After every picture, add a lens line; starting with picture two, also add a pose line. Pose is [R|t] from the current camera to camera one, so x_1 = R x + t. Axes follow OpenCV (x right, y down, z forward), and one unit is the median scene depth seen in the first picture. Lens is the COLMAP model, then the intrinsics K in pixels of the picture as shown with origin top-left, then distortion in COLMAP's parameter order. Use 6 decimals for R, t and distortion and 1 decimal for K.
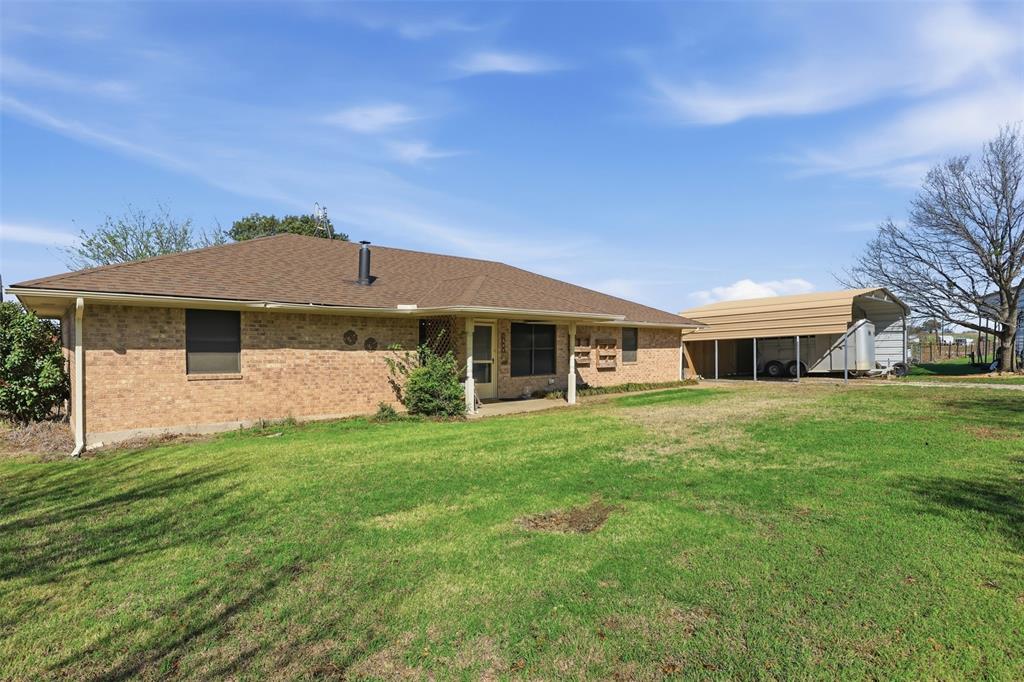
lens RADIAL K [[482.2, 0, 508.5], [0, 482.2, 344.9], [0, 0, 1]] dist [0.001908, -0.000422]
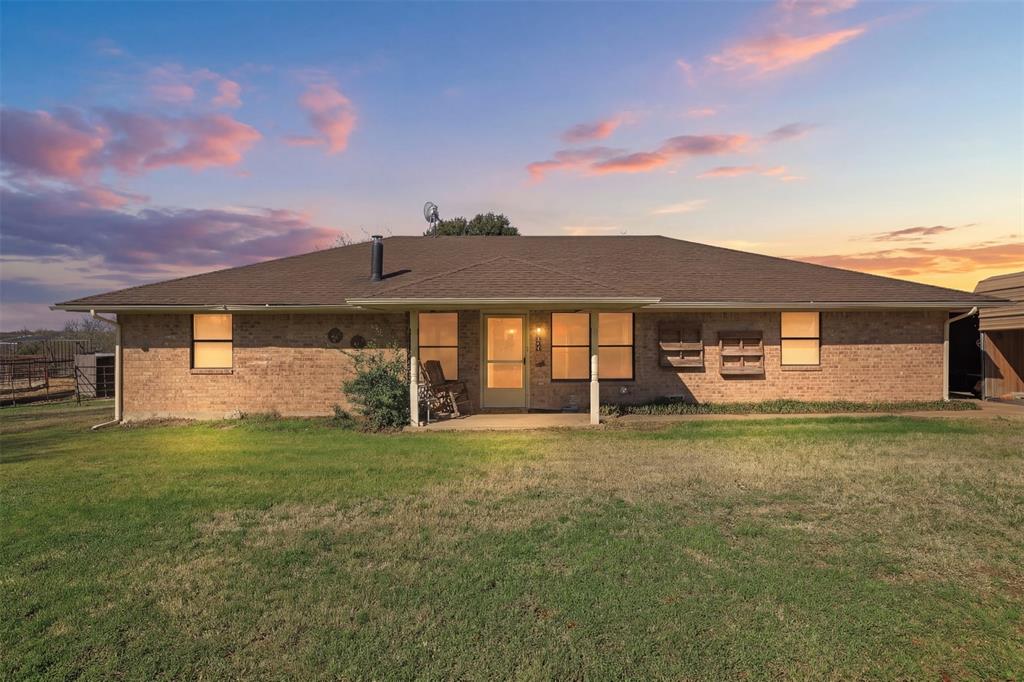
lens RADIAL K [[482.2, 0, 513.3], [0, 482.2, 337.4], [0, 0, 1]] dist [0.001908, -0.000422]
pose [[0.791207, -0.006187, -0.611517, 0.548663], [0.007543, 0.999971, -0.000358, -0.008125], [0.611502, -0.004329, 0.791231, 0.430666]]
